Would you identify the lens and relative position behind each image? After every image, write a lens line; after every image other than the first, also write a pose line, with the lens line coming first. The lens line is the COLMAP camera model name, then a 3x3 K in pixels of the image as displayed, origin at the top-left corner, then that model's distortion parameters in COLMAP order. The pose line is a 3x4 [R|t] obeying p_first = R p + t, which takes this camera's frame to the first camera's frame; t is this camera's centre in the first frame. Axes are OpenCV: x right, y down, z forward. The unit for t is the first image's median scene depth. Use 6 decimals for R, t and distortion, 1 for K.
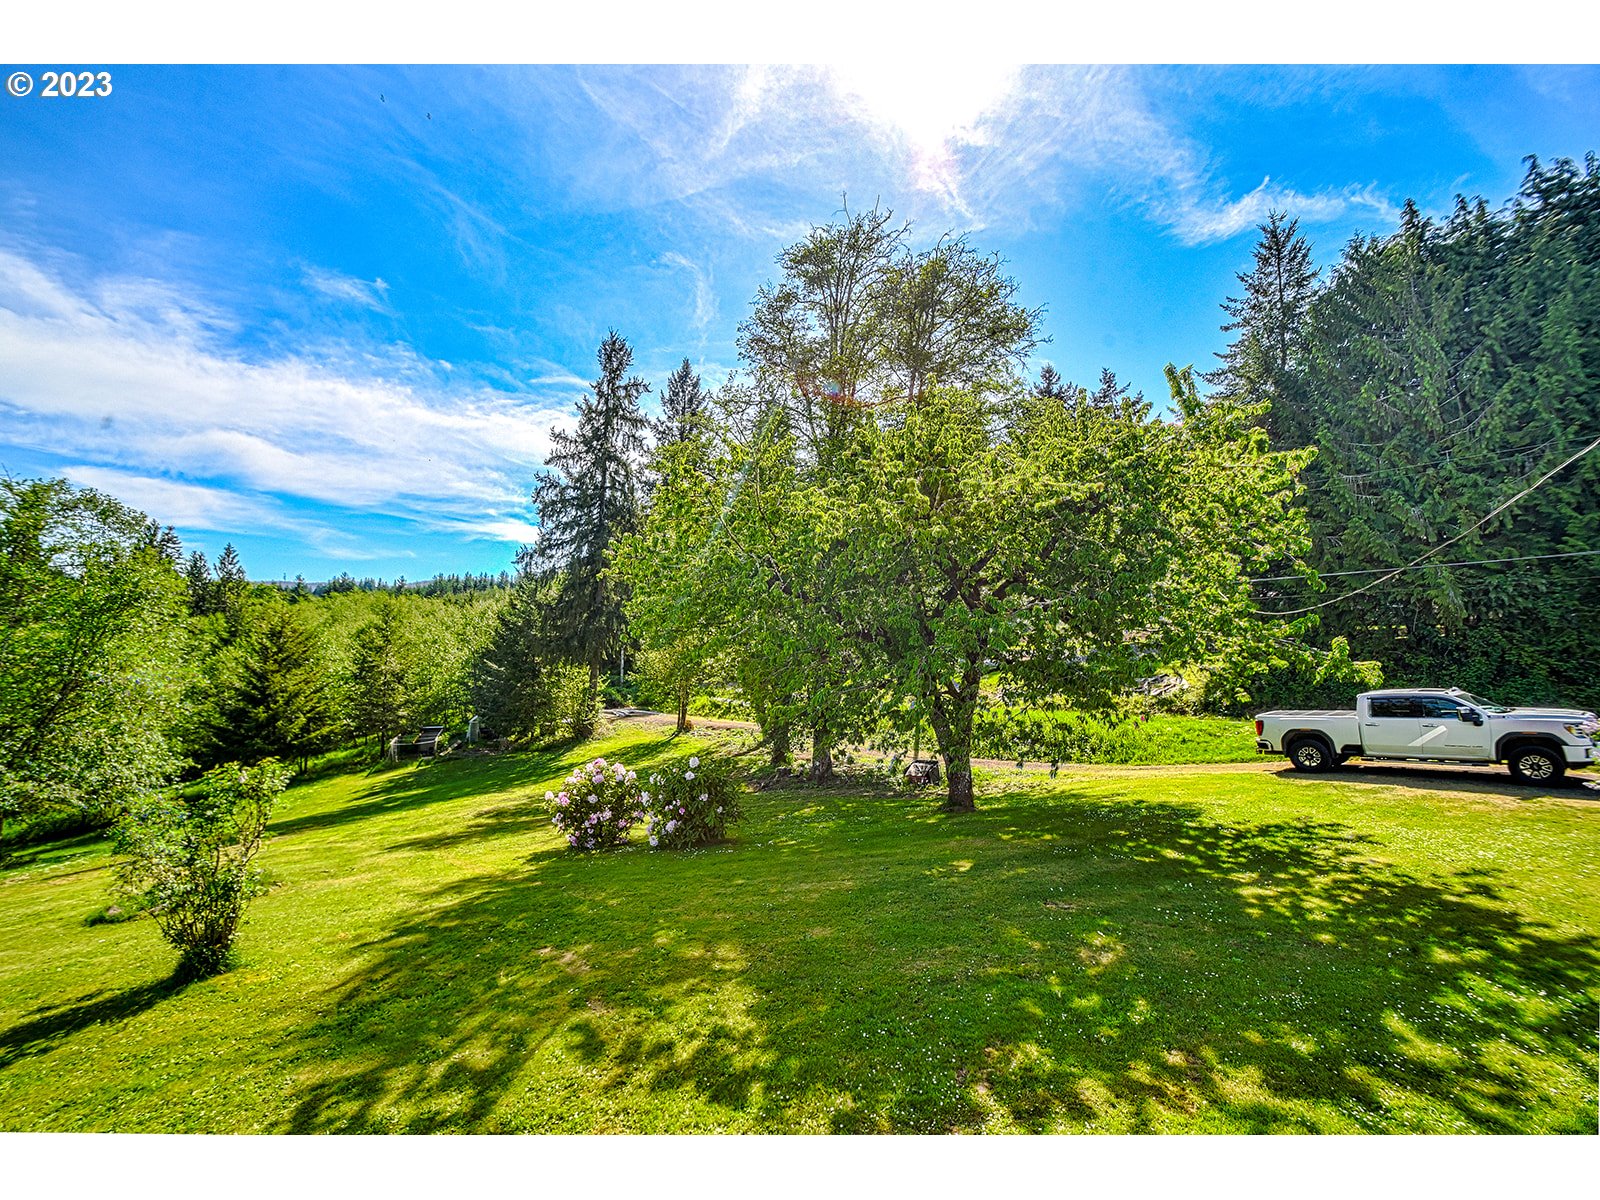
lens RADIAL K [[645.7, 0, 796.2], [0, 645.7, 606.5], [0, 0, 1]] dist [-0.025461, -0.000062]
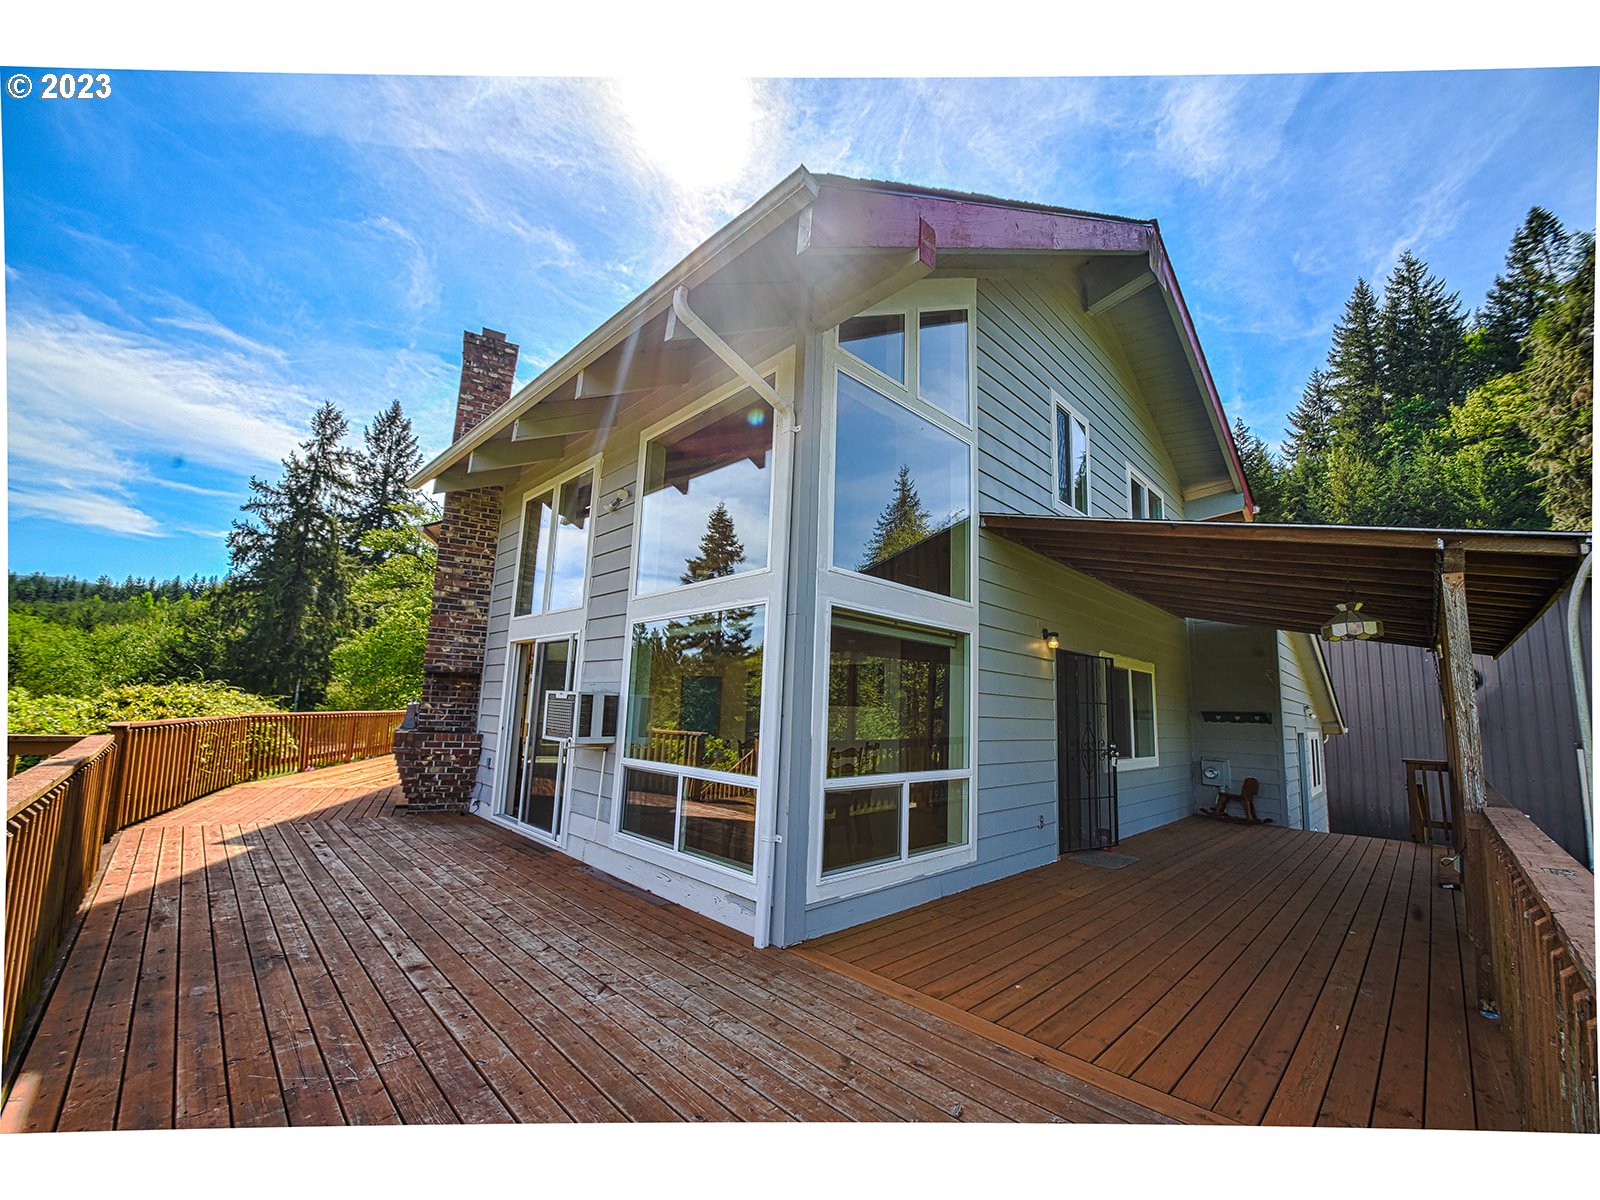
lens RADIAL K [[683.9, 0, 843.5], [0, 683.9, 596.6], [0, 0, 1]] dist [-0.024793, 0.000224]
pose [[0.896983, 0.075817, 0.435515, 0.024571], [-0.048500, 0.996114, -0.073519, -0.026290], [-0.439396, 0.044823, 0.897174, -0.283400]]
